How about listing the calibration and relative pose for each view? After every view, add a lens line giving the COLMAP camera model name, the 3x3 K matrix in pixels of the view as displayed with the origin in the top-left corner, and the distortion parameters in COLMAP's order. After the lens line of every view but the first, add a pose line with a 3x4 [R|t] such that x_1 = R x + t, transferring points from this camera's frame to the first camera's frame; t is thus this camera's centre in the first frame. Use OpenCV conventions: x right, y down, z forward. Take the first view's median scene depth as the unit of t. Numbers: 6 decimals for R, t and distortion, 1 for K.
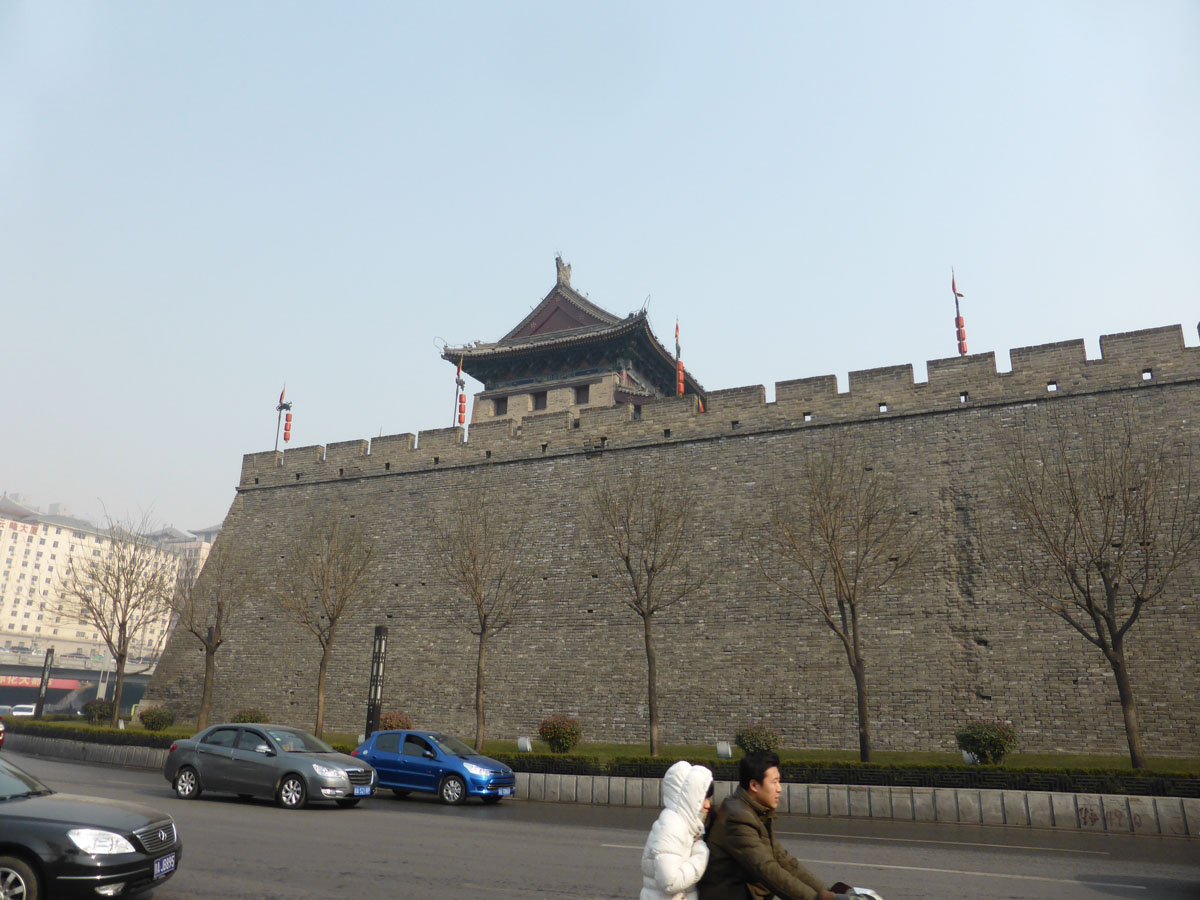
lens RADIAL K [[876.6, 0, 600.0], [0, 876.6, 450.0], [0, 0, 1]] dist [-0.077218, 0.089424]
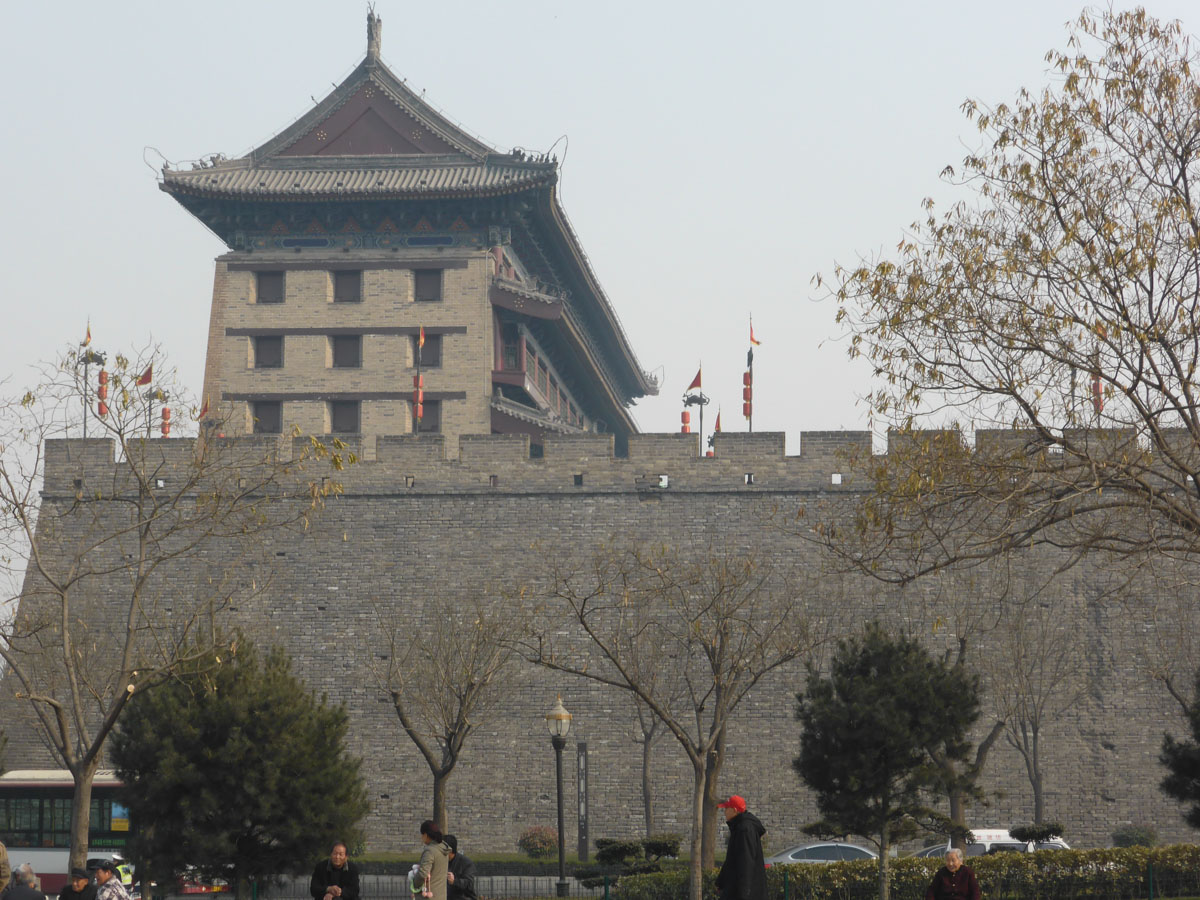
lens RADIAL K [[2600.0, 0, 600.0], [0, 2600.0, 450.0], [0, 0, 1]] dist [0.248379, -3.121539]
pose [[0.941450, 0.024549, 0.336258, -0.850147], [-0.081379, 0.984403, 0.155976, -0.402874], [-0.327185, -0.174208, 0.928764, -1.165912]]
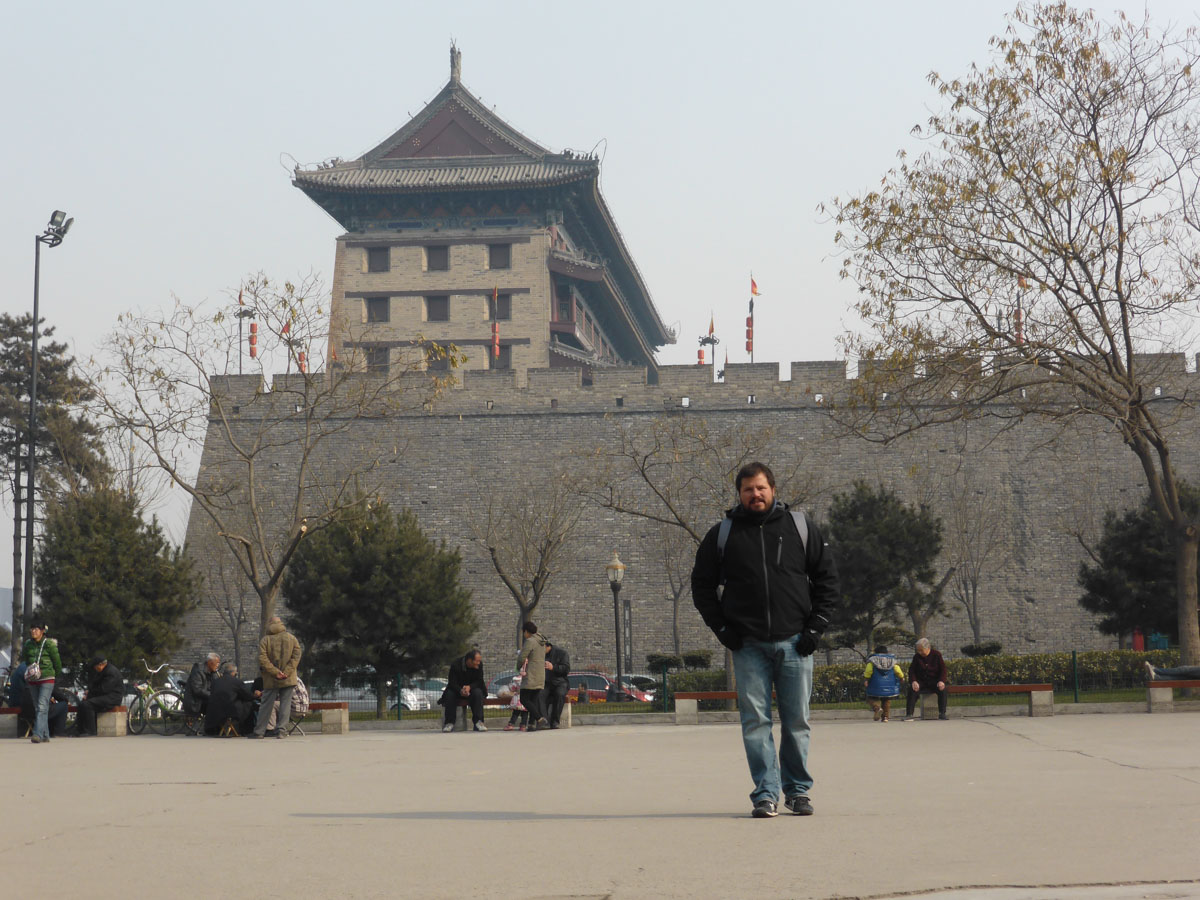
lens RADIAL K [[2024.3, 0, 600.0], [0, 2024.3, 450.0], [0, 0, 1]] dist [0.046328, -1.027850]
pose [[0.946025, 0.003887, 0.324071, -0.867860], [-0.066752, 0.980826, 0.183097, -0.385035], [-0.317145, -0.194846, 0.928145, -1.185775]]
